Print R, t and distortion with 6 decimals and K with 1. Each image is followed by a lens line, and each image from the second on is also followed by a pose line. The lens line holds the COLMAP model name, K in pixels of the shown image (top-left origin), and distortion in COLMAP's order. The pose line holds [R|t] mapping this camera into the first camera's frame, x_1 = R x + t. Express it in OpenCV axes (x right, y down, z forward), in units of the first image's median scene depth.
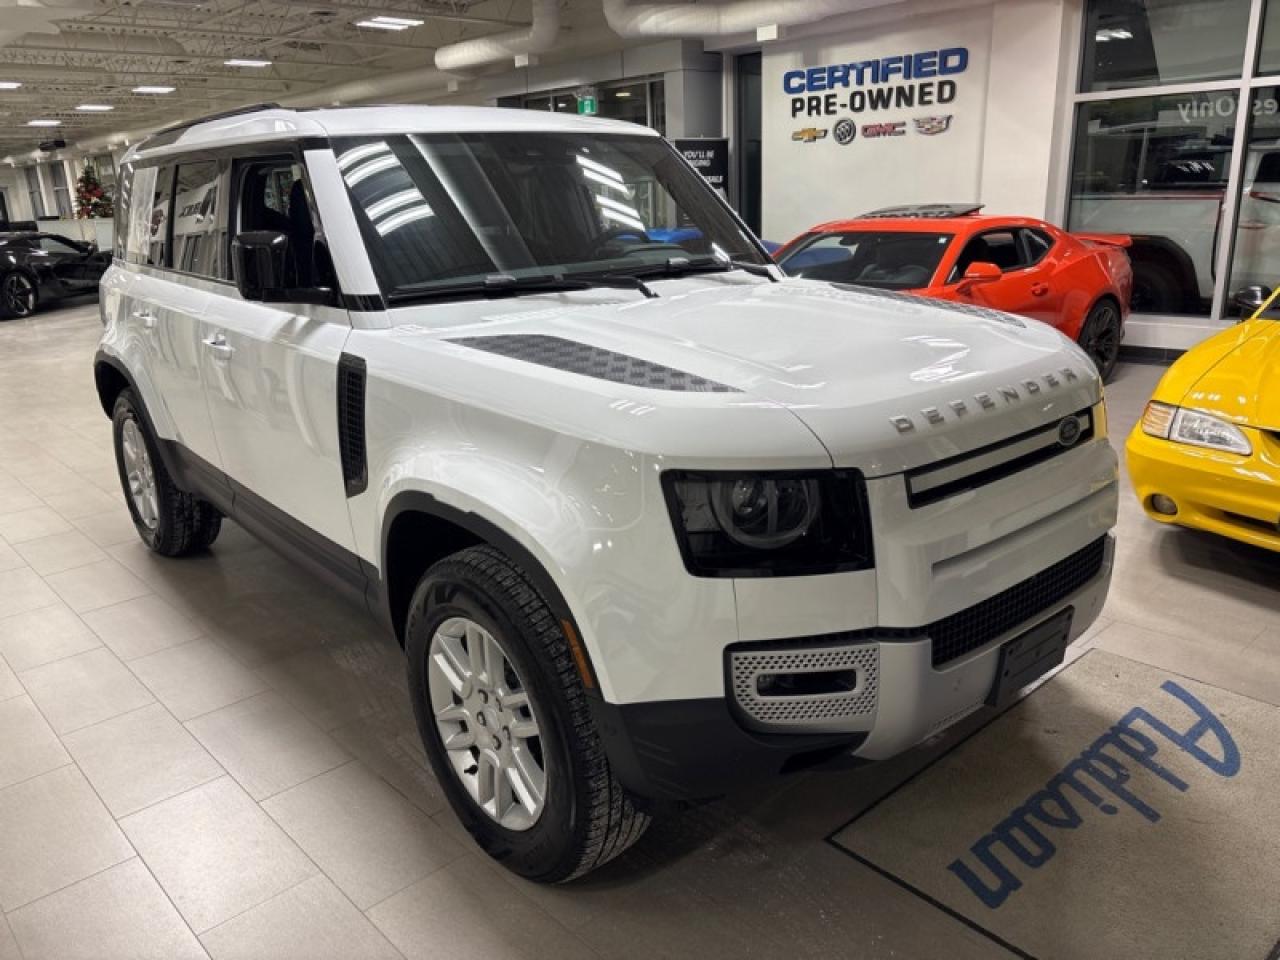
lens RADIAL K [[976.0, 0, 631.1], [0, 976.0, 482.9], [0, 0, 1]] dist [0.036526, -0.030811]
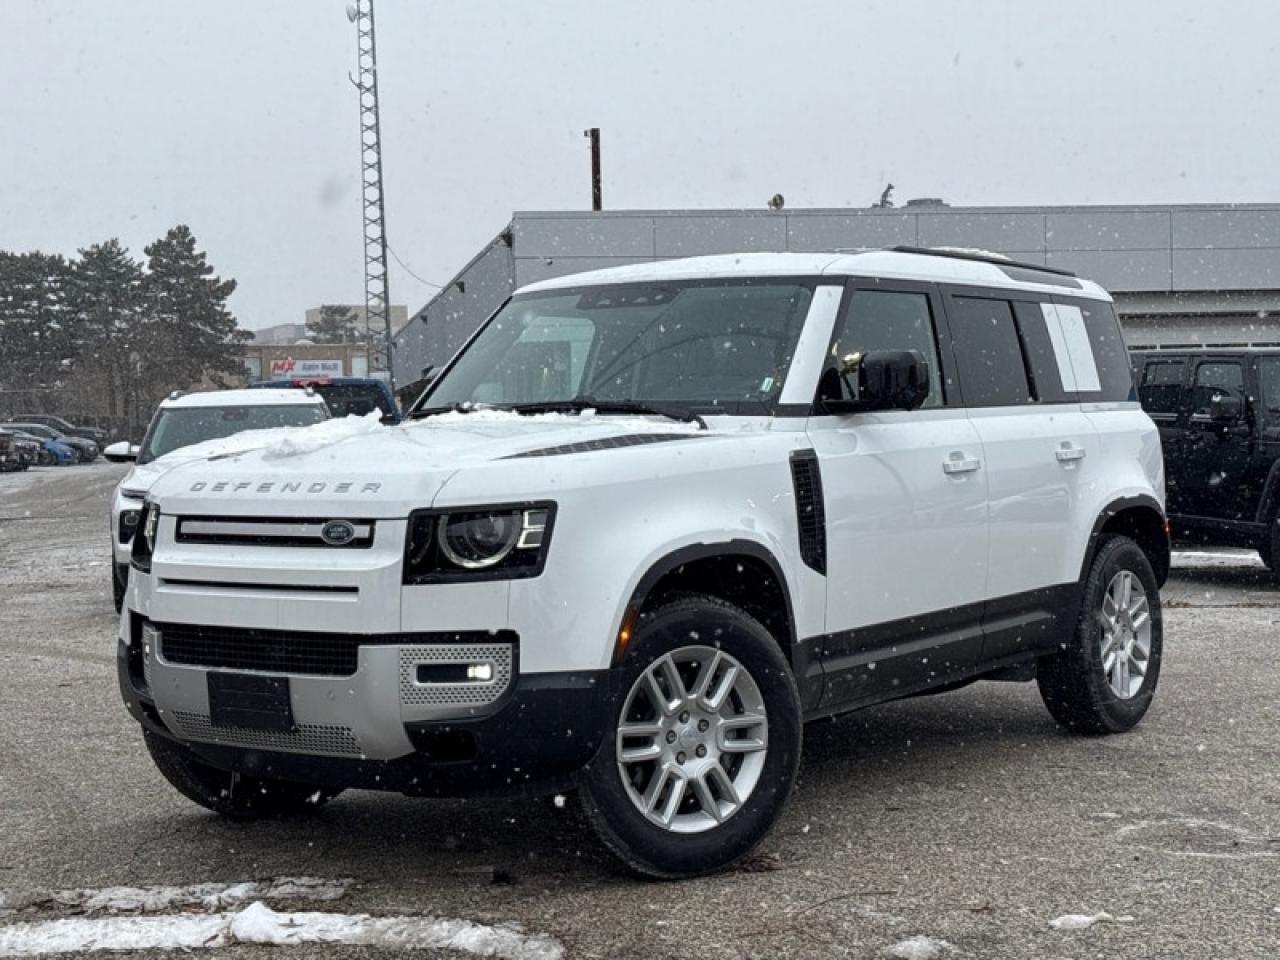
lens RADIAL K [[2039.0, 0, 640.0], [0, 2039.0, 480.0], [0, 0, 1]] dist [0.302125, -1.352747]
pose [[0.249425, 0.060869, -0.966479, 3.168468], [-0.279233, 0.960153, -0.011593, -0.202619], [0.927263, 0.272765, 0.256483, 0.780771]]
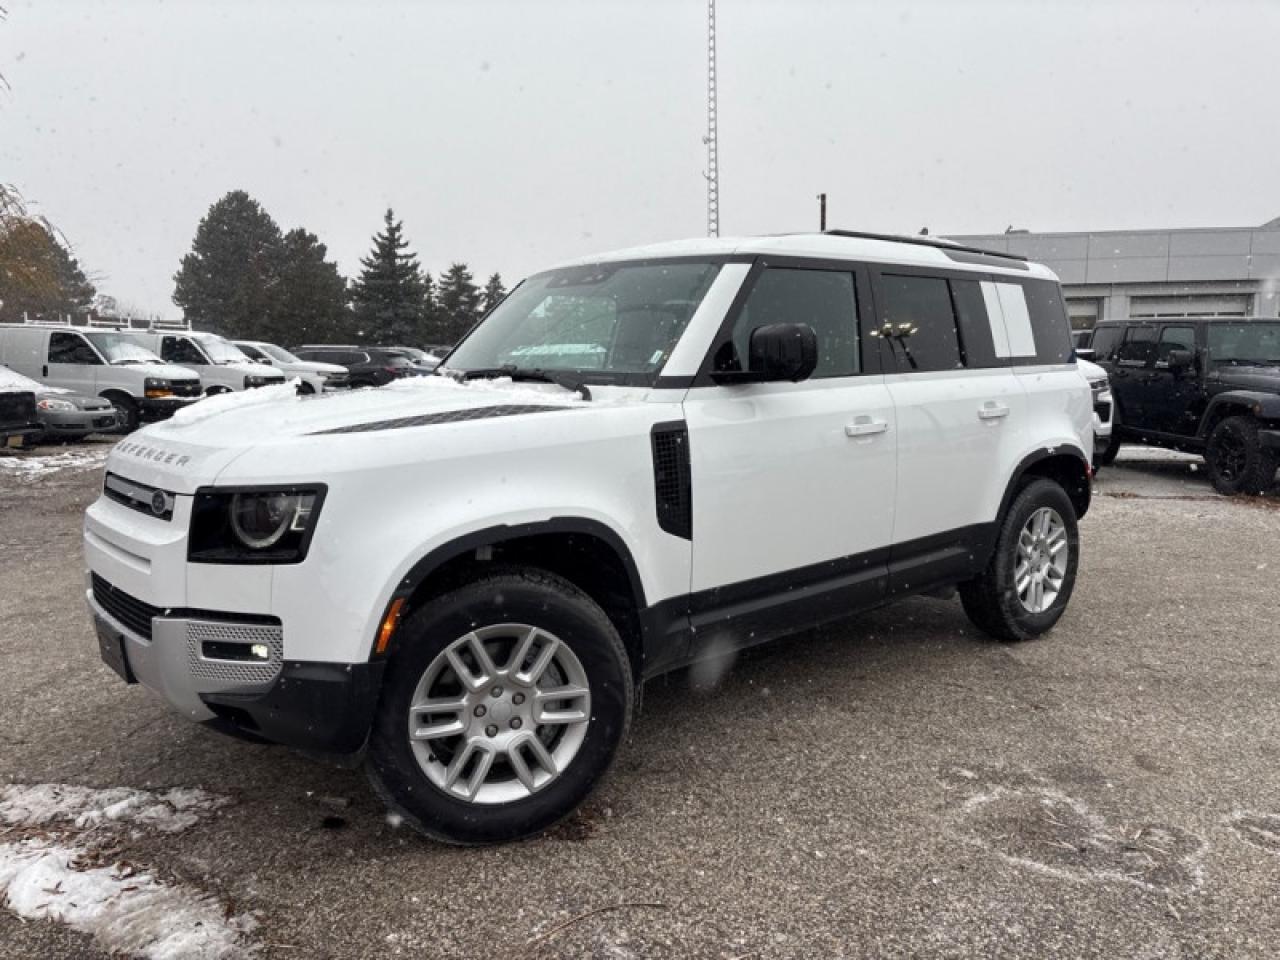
lens RADIAL K [[976.0, 0, 631.1], [0, 976.0, 482.9], [0, 0, 1]] dist [0.036526, -0.030811]
pose [[0.001923, 0.166797, -0.985989, 1.811024], [-0.286994, 0.944605, 0.159237, -0.479788], [0.957930, 0.282667, 0.049687, 1.659346]]
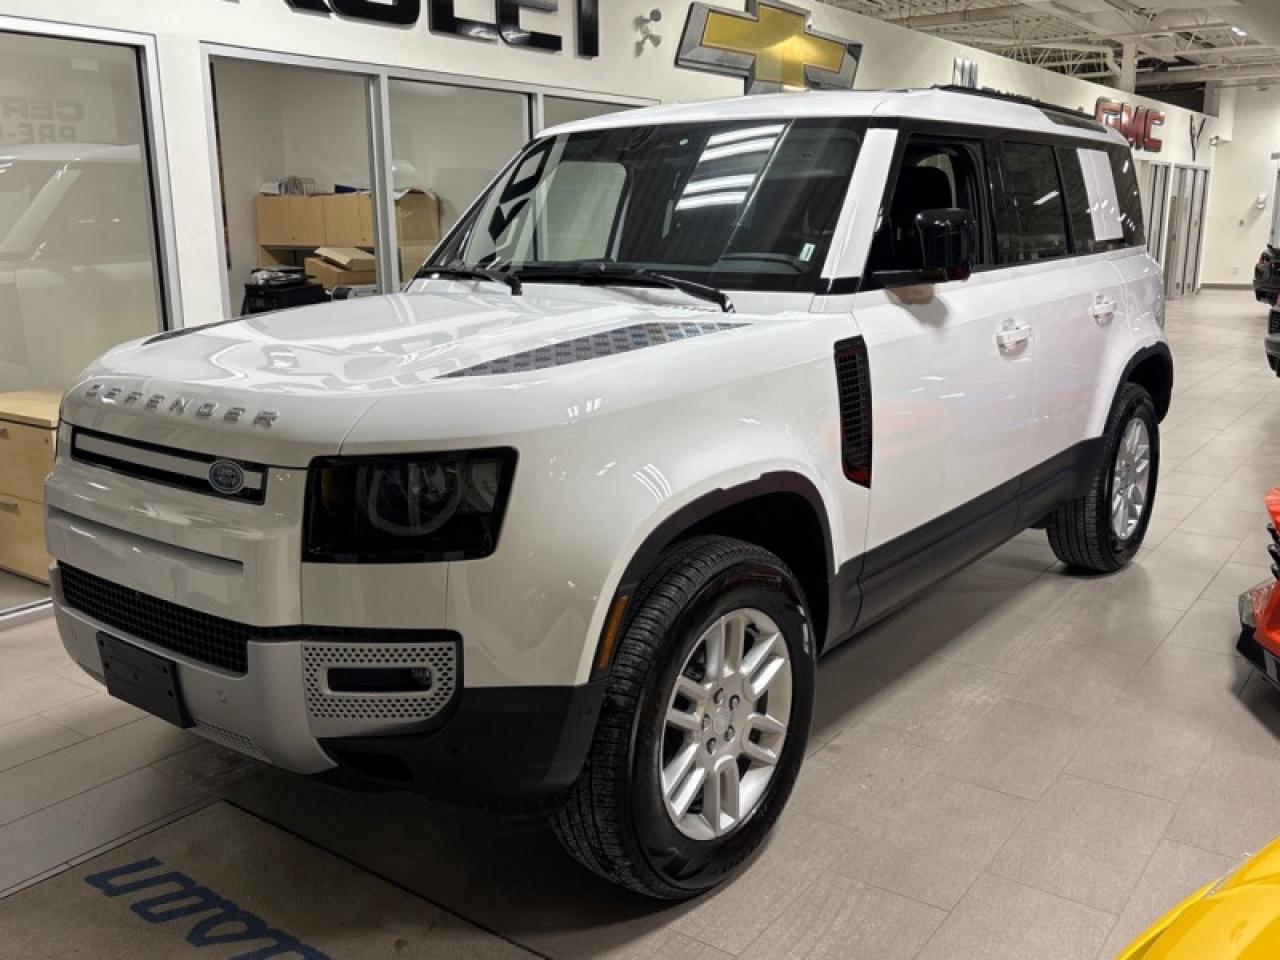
lens RADIAL K [[1149.4, 0, 633.7], [0, 1149.4, 487.2], [0, 0, 1]] dist [0.040646, -0.004575]
pose [[0.195749, 0.257805, -0.946160, 1.622372], [-0.284148, 0.938347, 0.196889, -0.377526], [0.938585, 0.230309, 0.256935, 1.203073]]
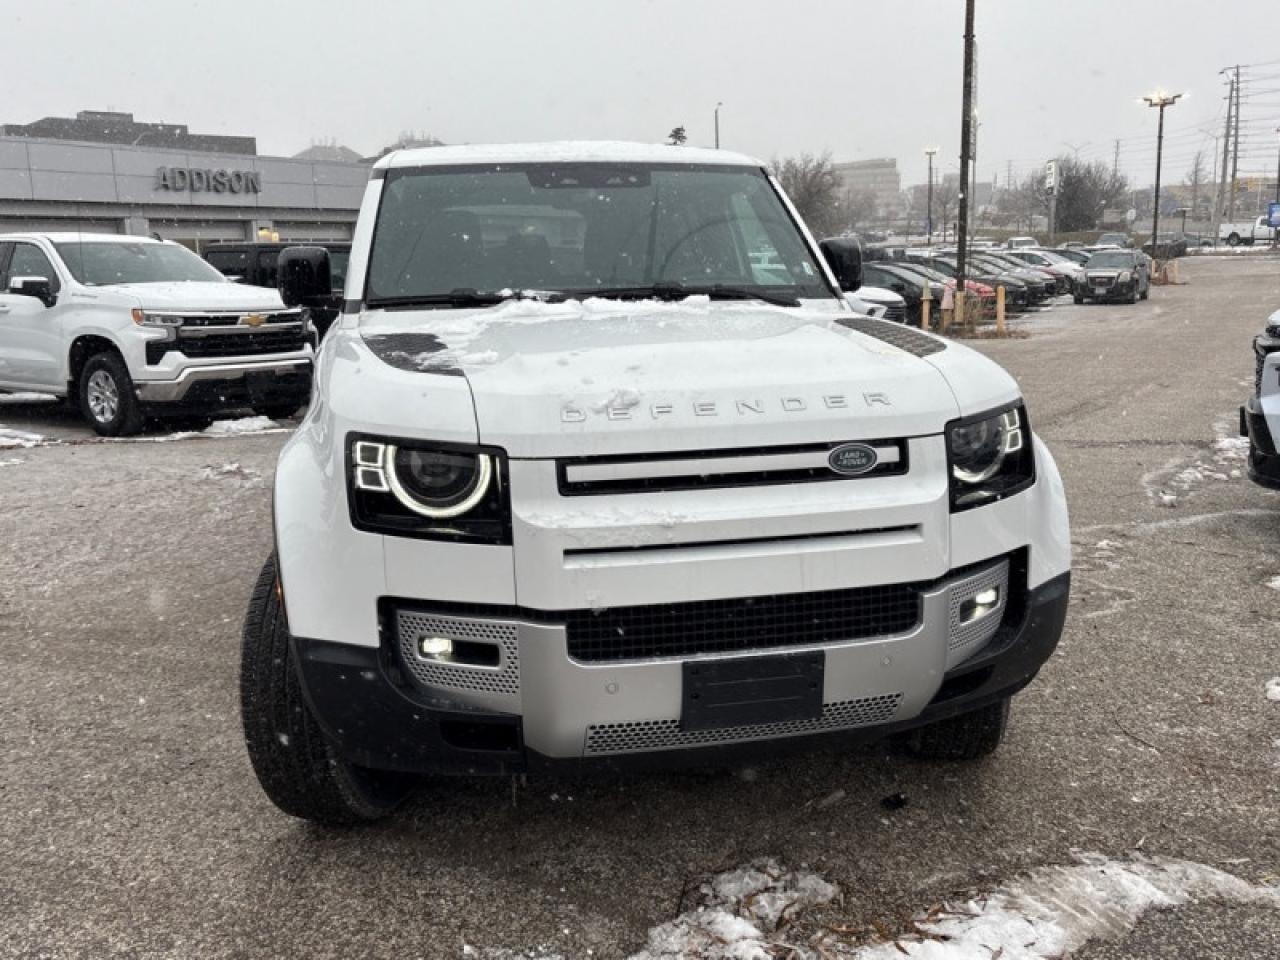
lens RADIAL K [[1174.0, 0, 640.0], [0, 1174.0, 480.0], [0, 0, 1]] dist [0.042727, -0.005886]
pose [[0.883520, 0.098034, -0.458020, 0.862647], [-0.145647, 0.986877, -0.069723, 0.079217], [0.445174, 0.128311, 0.886203, -0.050077]]
